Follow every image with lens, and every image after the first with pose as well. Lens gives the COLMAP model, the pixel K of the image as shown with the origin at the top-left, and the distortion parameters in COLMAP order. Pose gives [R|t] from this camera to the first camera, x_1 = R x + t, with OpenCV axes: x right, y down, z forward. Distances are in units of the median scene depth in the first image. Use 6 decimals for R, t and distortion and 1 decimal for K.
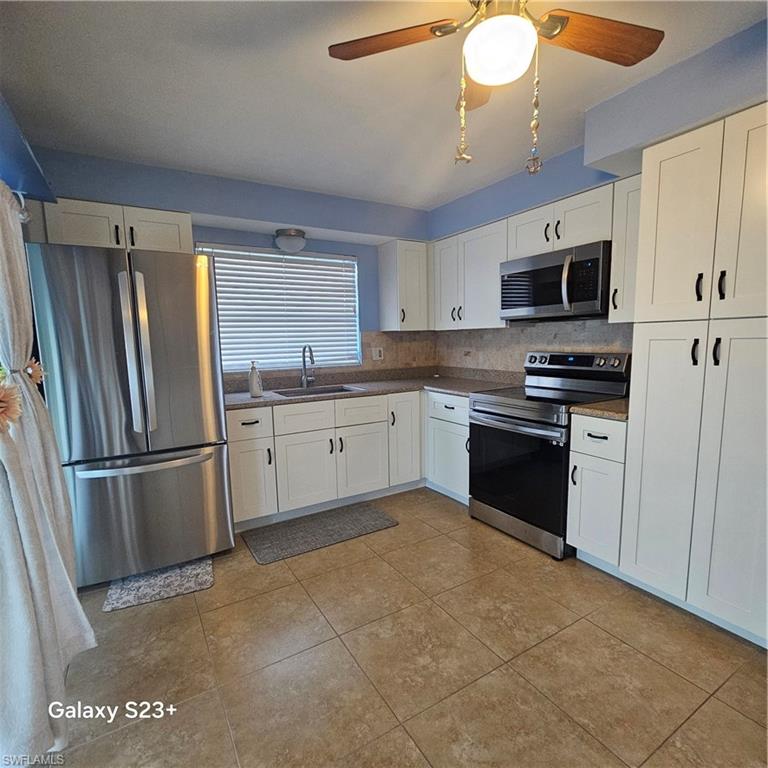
lens RADIAL K [[418.1, 0, 382.4], [0, 418.1, 389.9], [0, 0, 1]] dist [-0.002990, 0.001592]
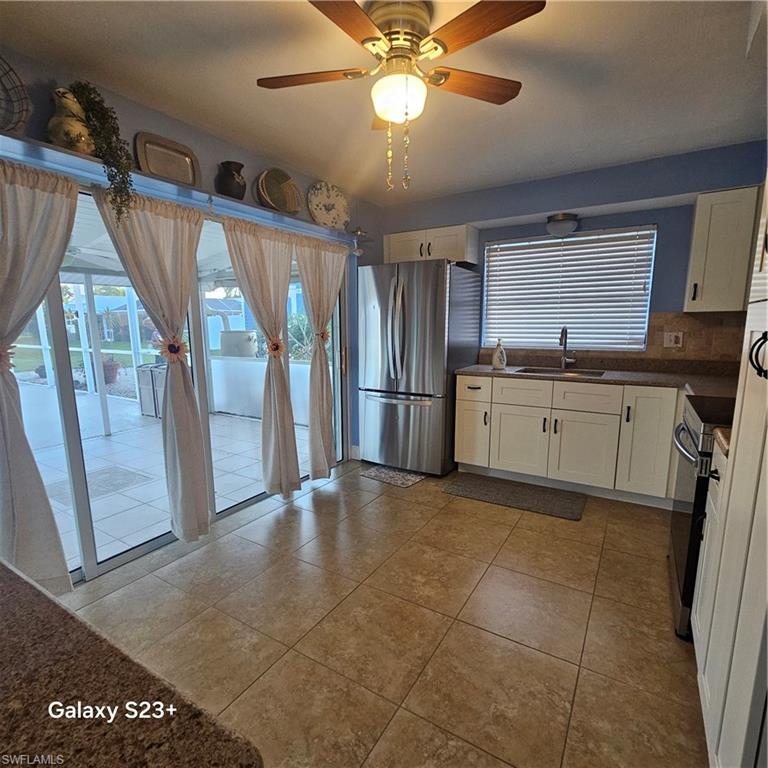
lens RADIAL K [[418.1, 0, 380.5], [0, 418.1, 385.6], [0, 0, 1]] dist [-0.002990, 0.001592]
pose [[0.457845, 0.146453, -0.876886, 0.555207], [-0.112636, 0.987946, 0.106191, -0.024679], [0.881868, 0.050150, 0.468822, 0.143790]]
